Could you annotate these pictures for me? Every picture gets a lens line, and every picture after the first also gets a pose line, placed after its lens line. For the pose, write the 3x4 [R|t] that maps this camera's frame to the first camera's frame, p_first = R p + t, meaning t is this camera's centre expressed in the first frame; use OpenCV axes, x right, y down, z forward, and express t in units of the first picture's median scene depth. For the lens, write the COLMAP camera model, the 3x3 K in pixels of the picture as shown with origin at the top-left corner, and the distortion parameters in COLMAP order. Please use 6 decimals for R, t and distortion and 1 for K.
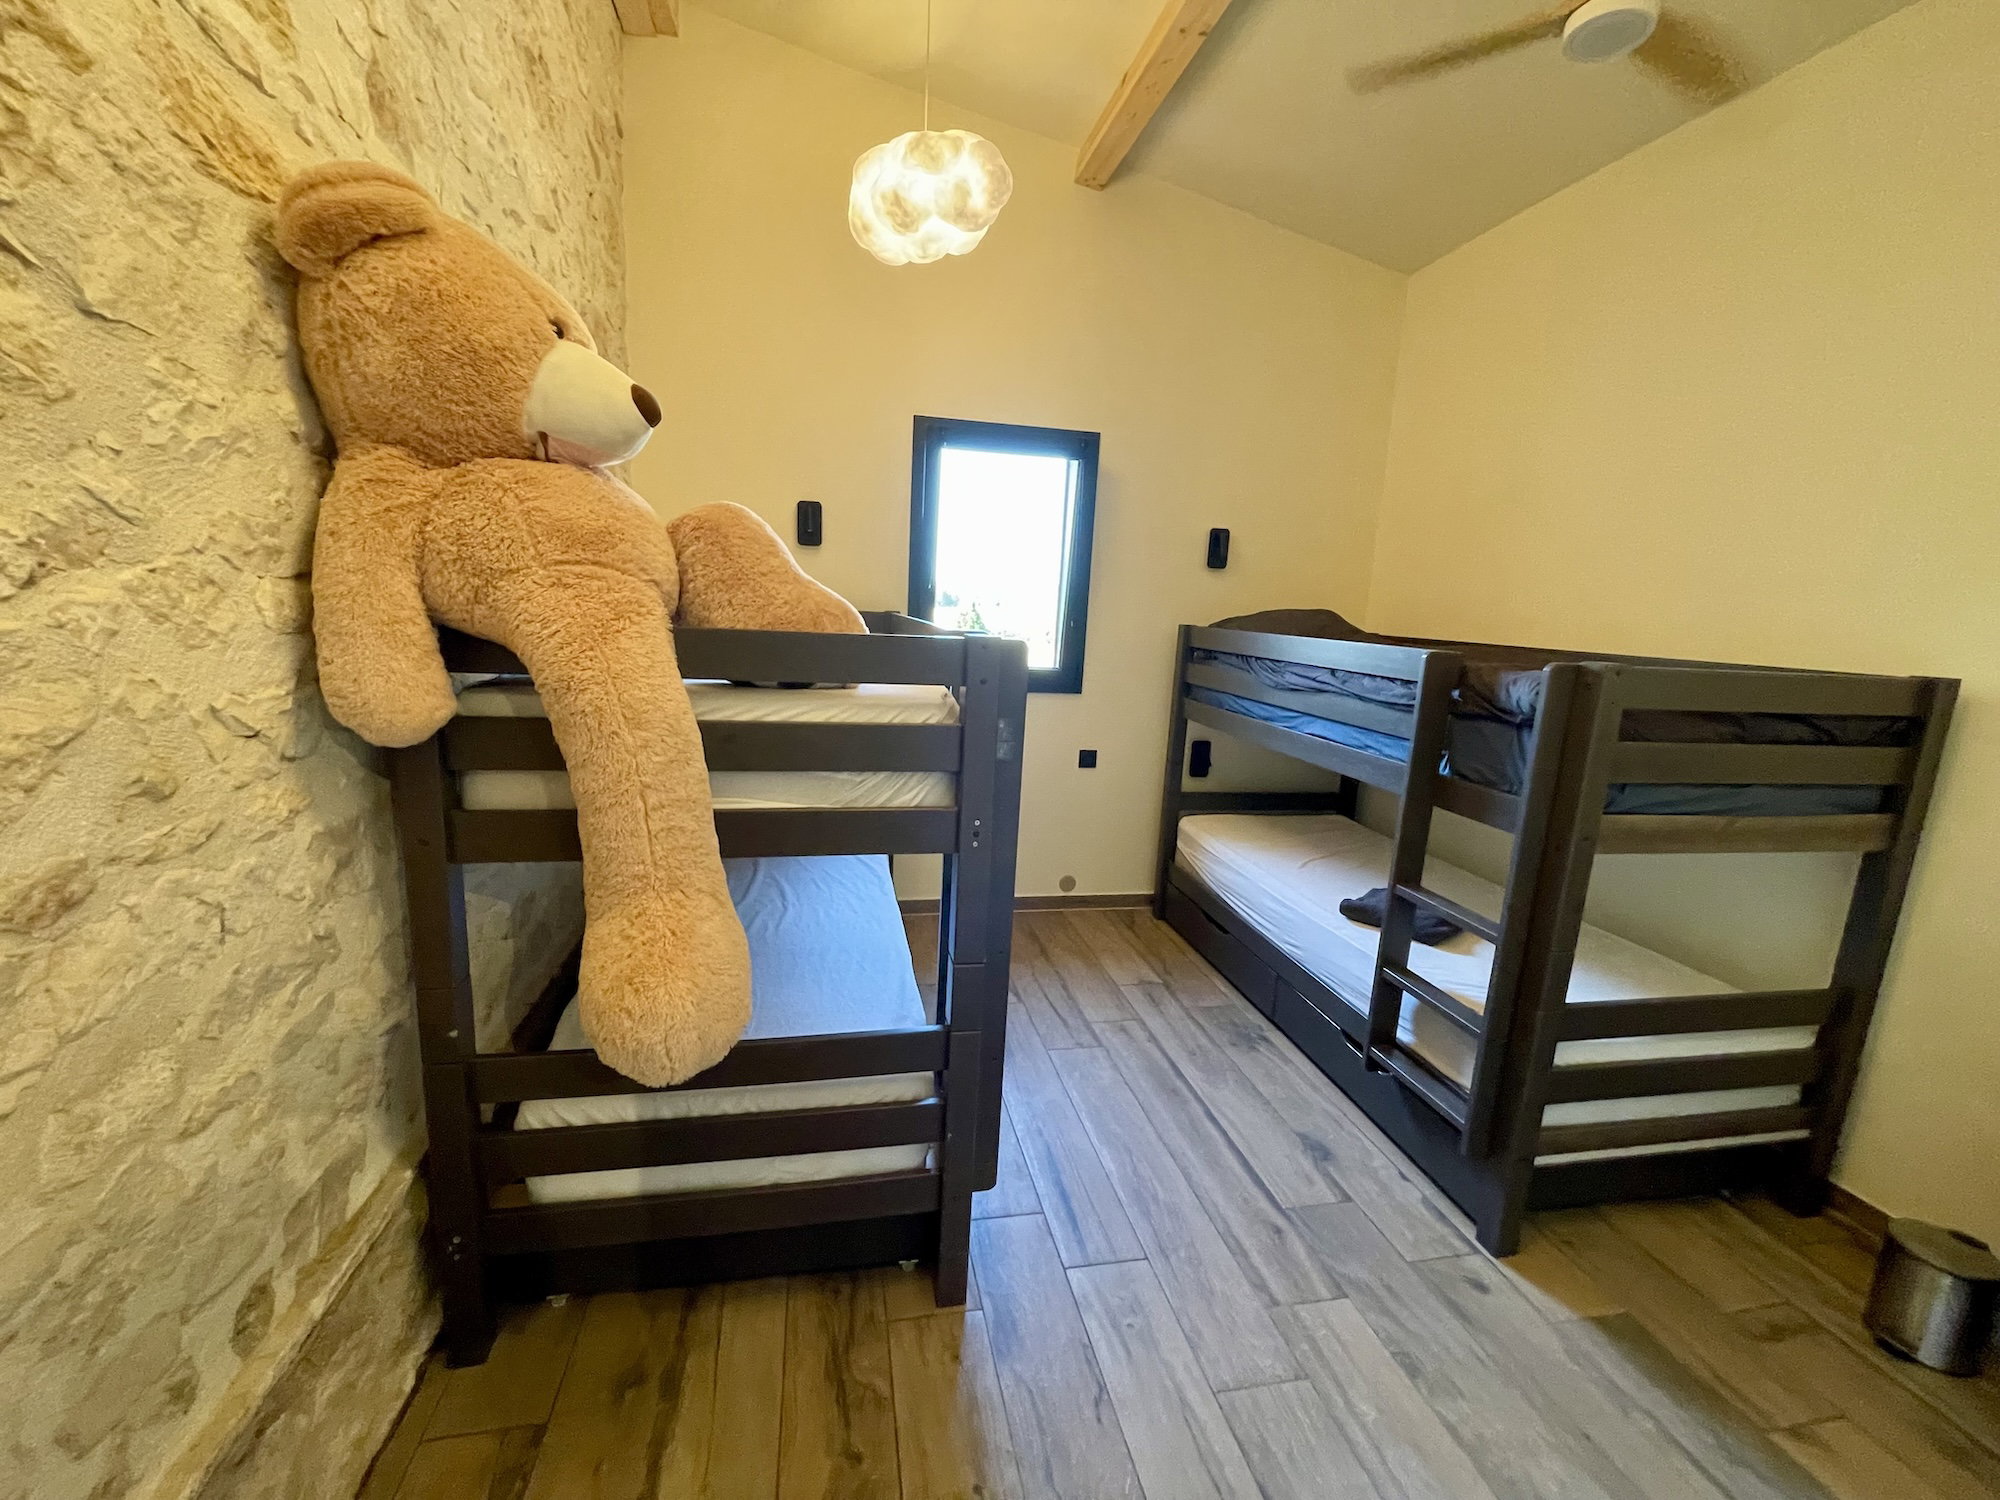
lens RADIAL K [[808.9, 0, 986.6], [0, 808.9, 739.3], [0, 0, 1]] dist [0.001468, -0.000108]
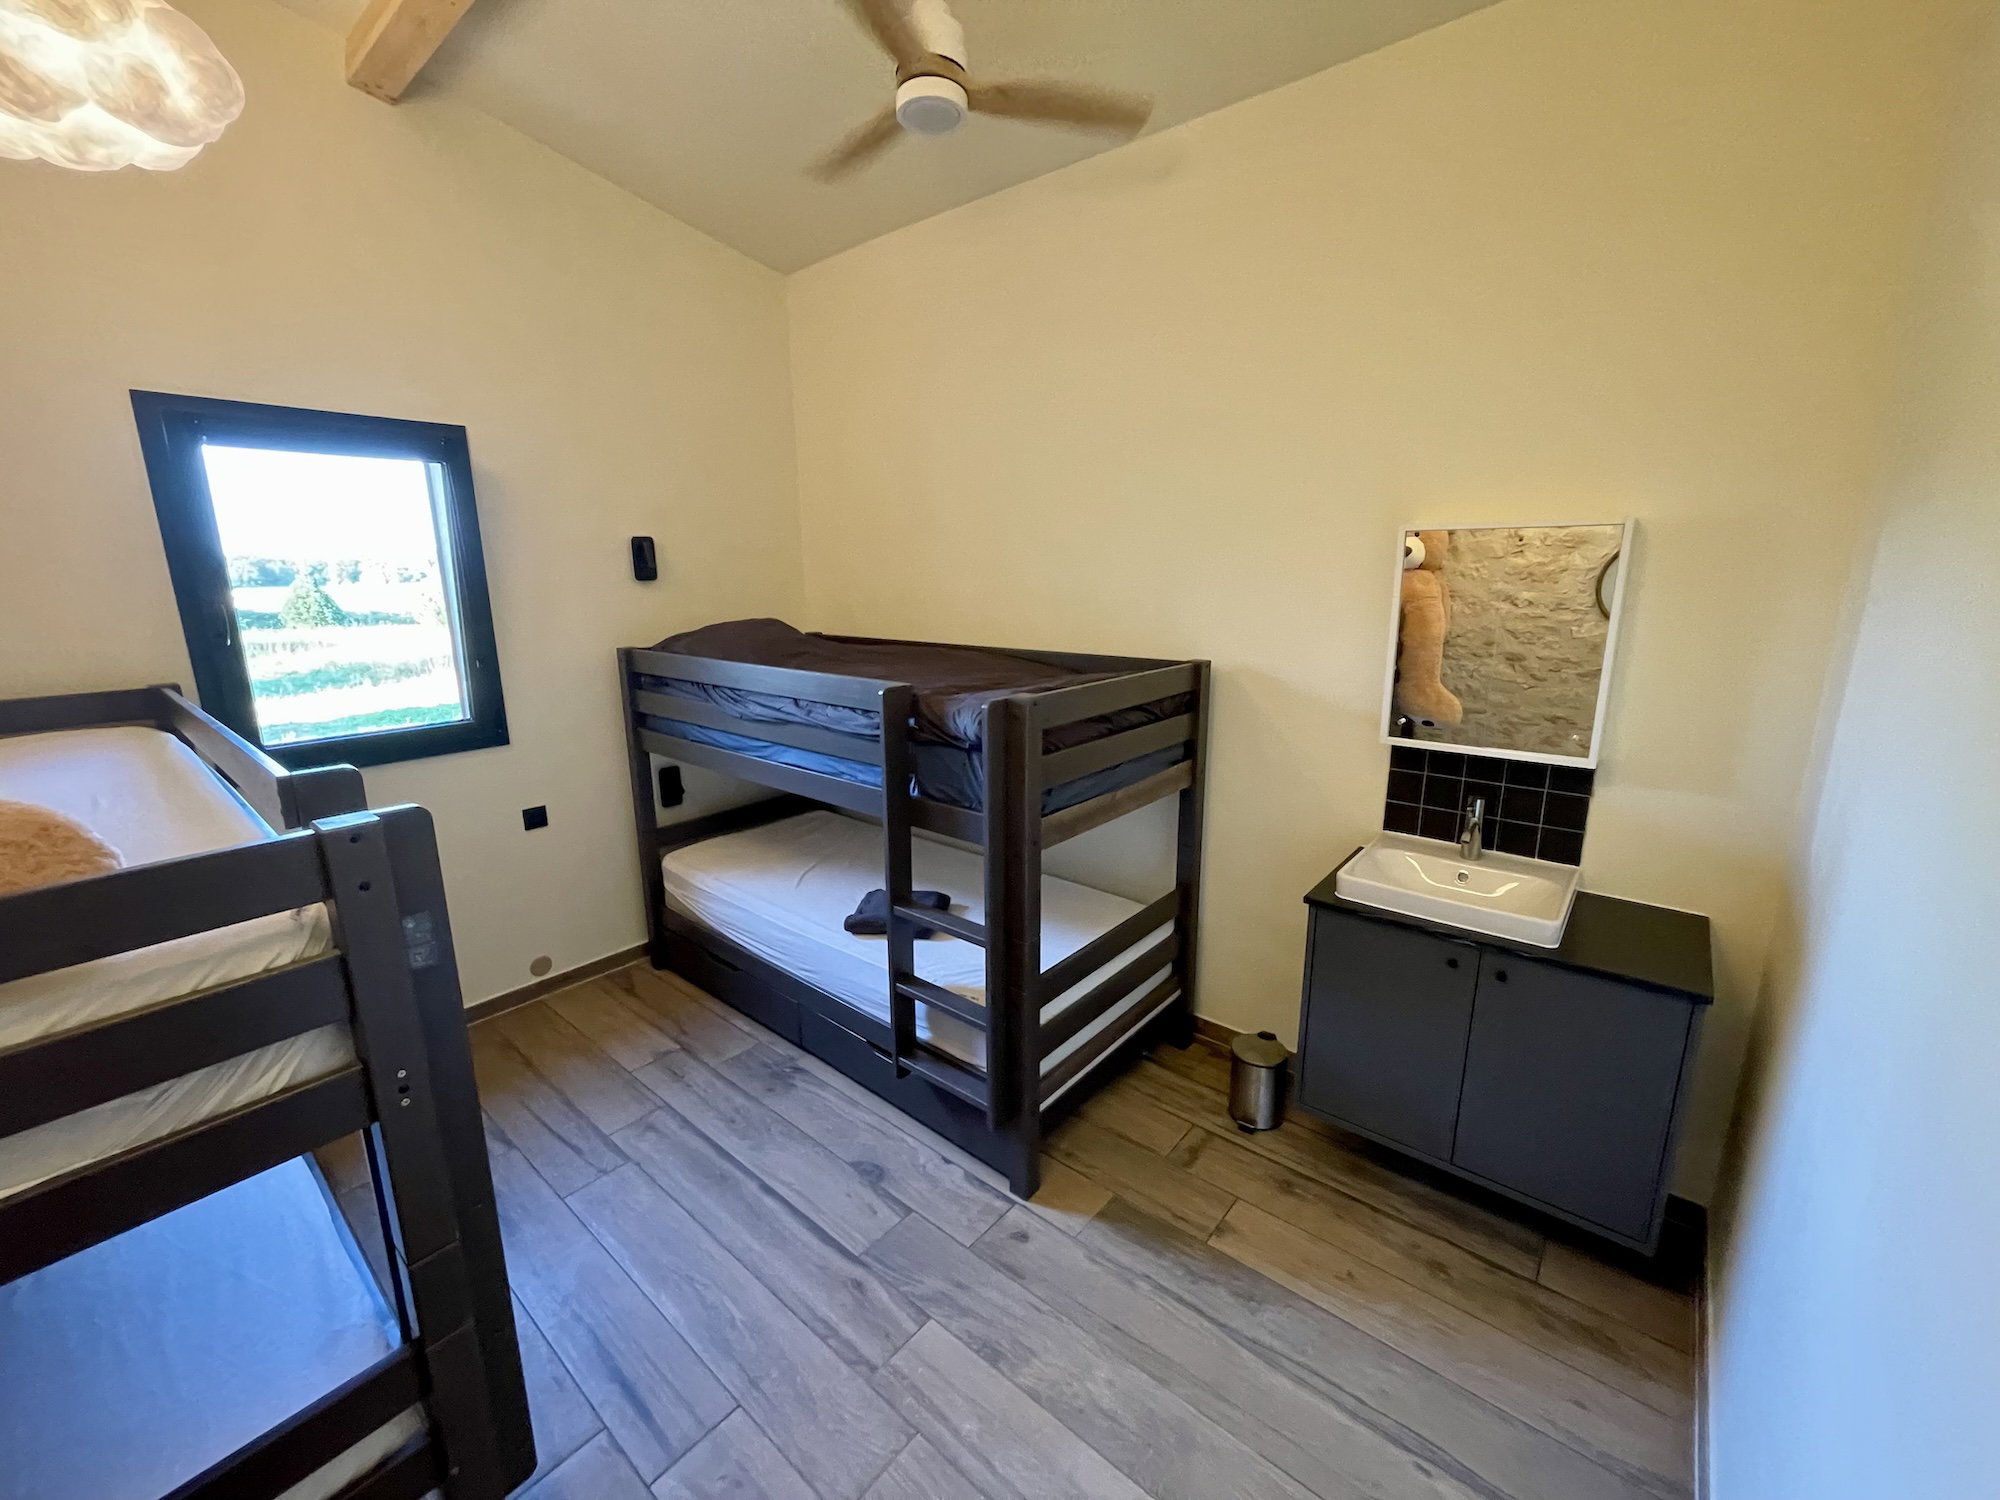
lens RADIAL K [[808.9, 0, 987.3], [0, 808.9, 747.6], [0, 0, 1]] dist [0.001468, -0.000108]
pose [[0.782813, -0.192075, 0.591871, 0.018310], [0.160867, 0.981301, 0.105690, -0.124292], [-0.601104, 0.012477, 0.799074, 0.088322]]
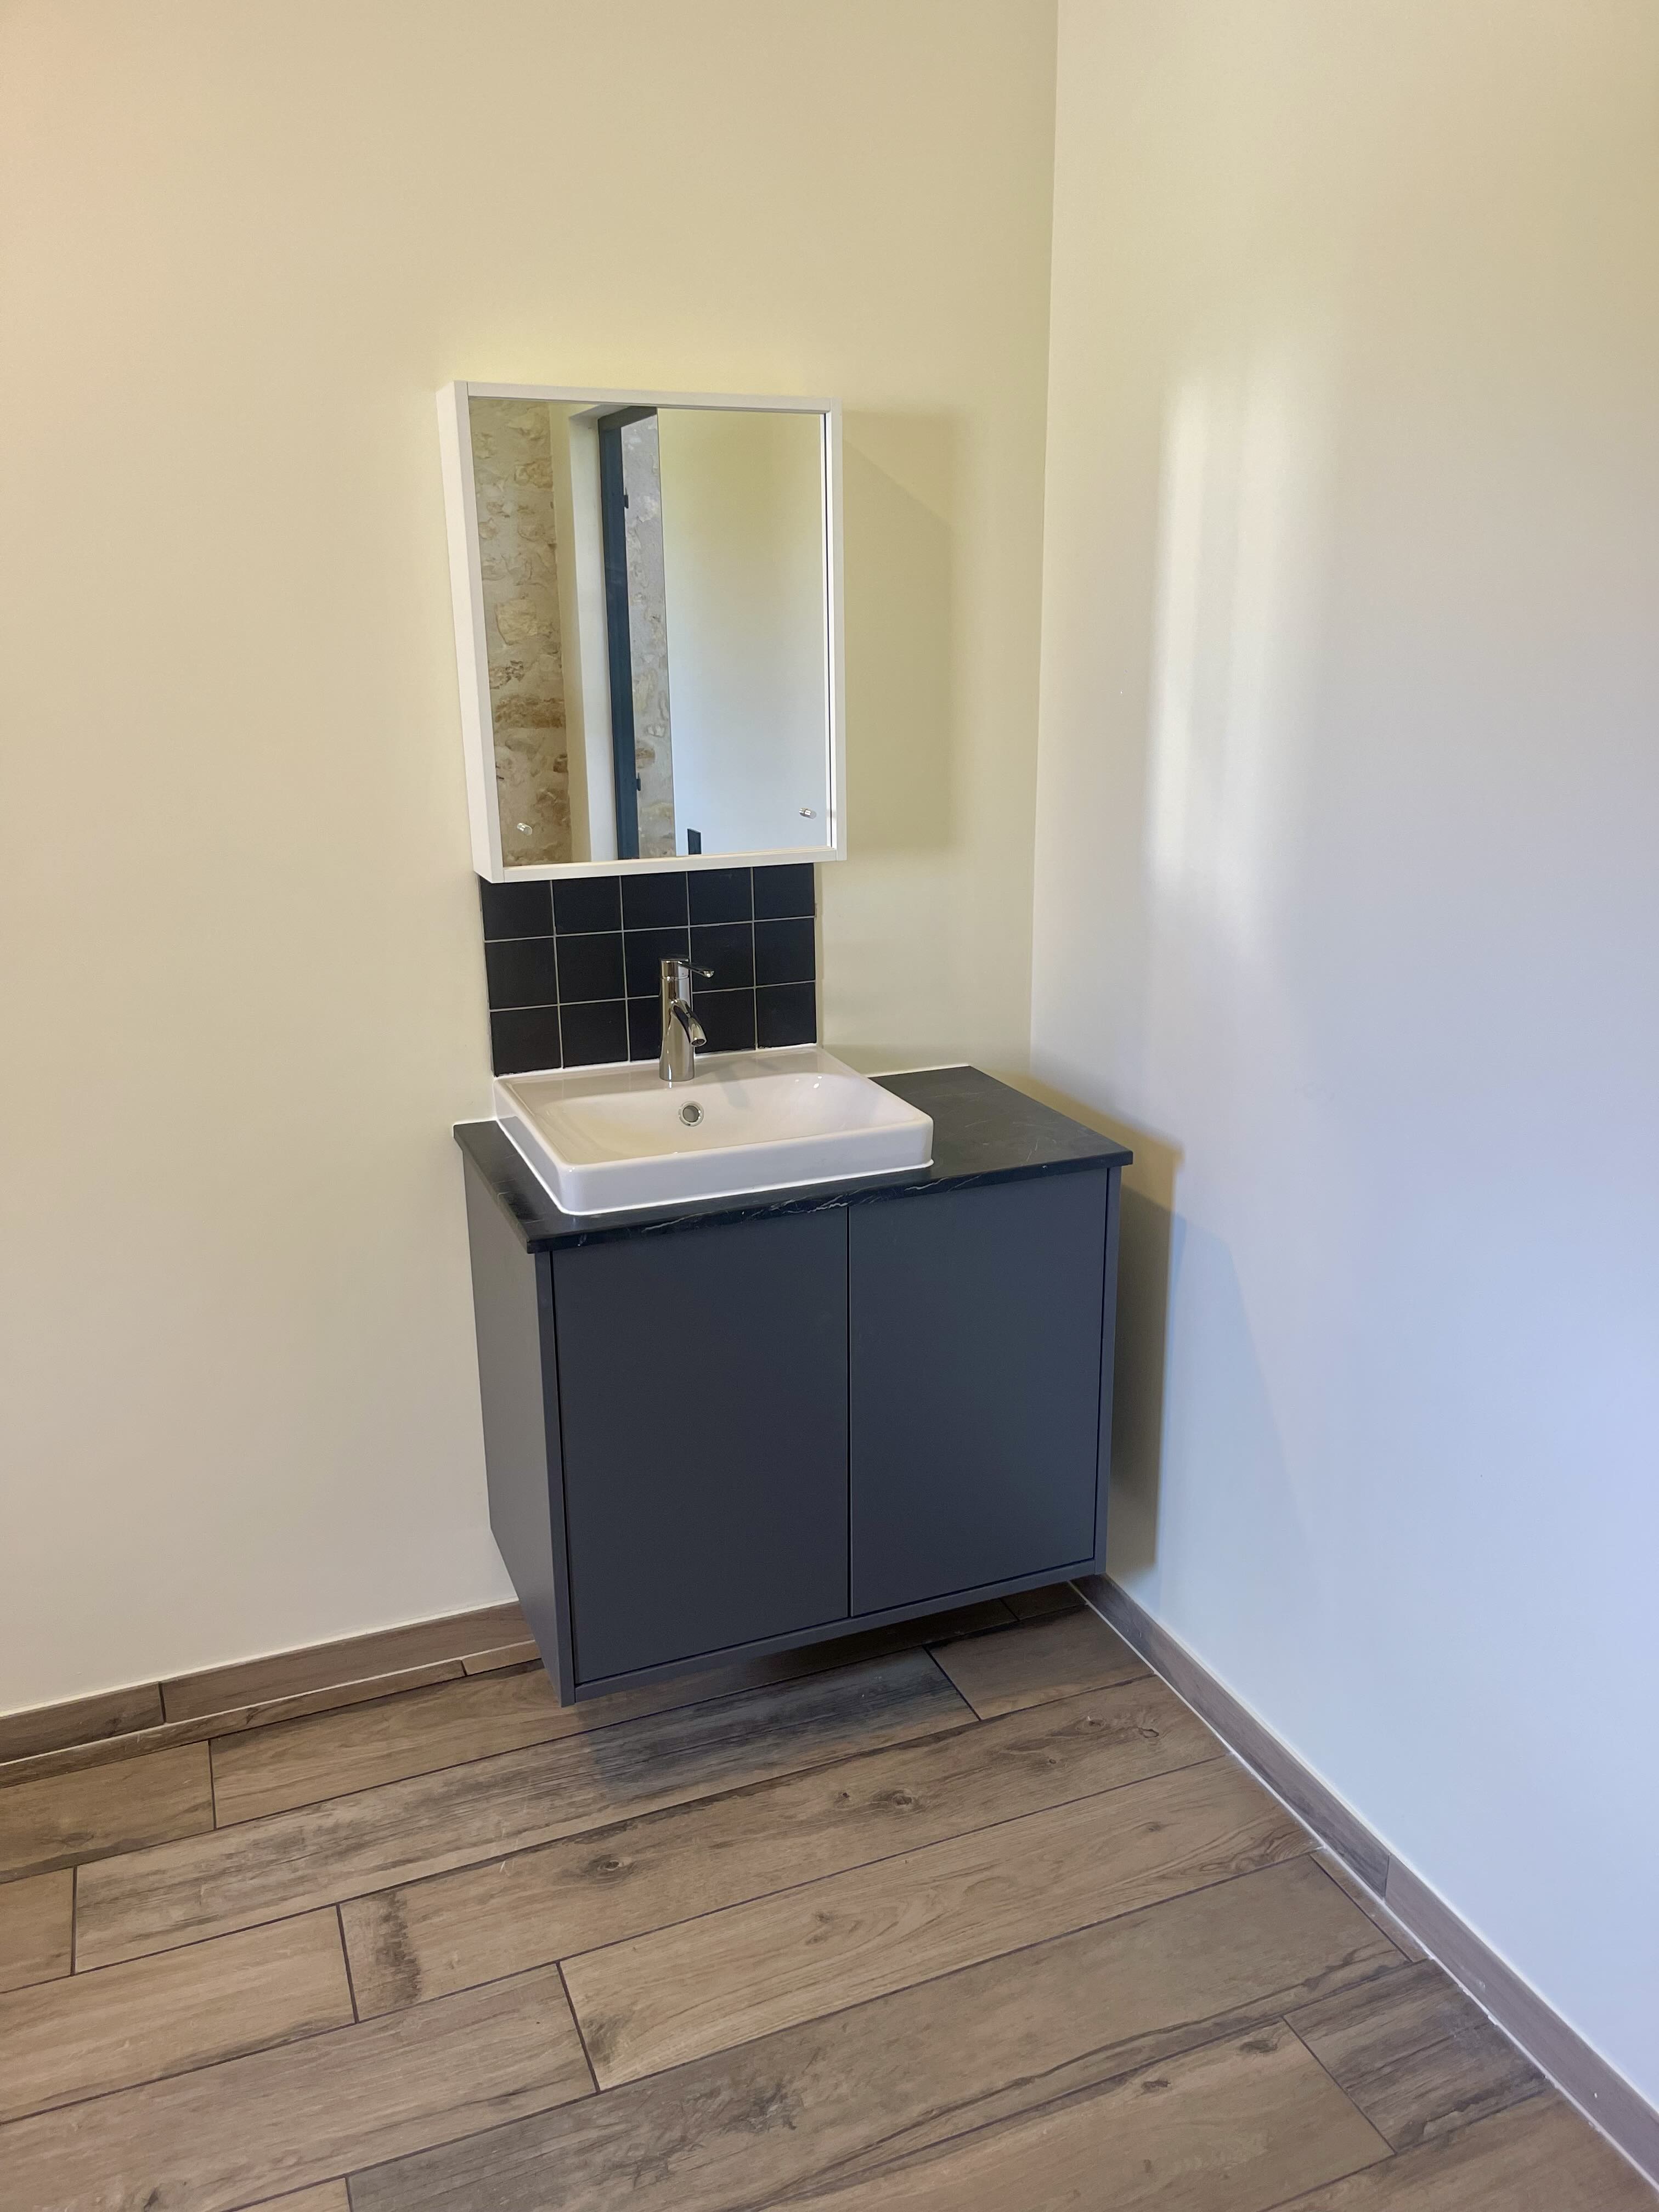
lens RADIAL K [[1649.3, 0, 836.5], [0, 1649.3, 1106.3], [0, 0, 1]] dist [-0.008423, -0.002855]
pose [[-0.192835, -0.314633, 0.929420, 0.046816], [0.182989, 0.919050, 0.349088, -0.121916], [-0.964017, 0.237390, -0.119651, 0.600858]]
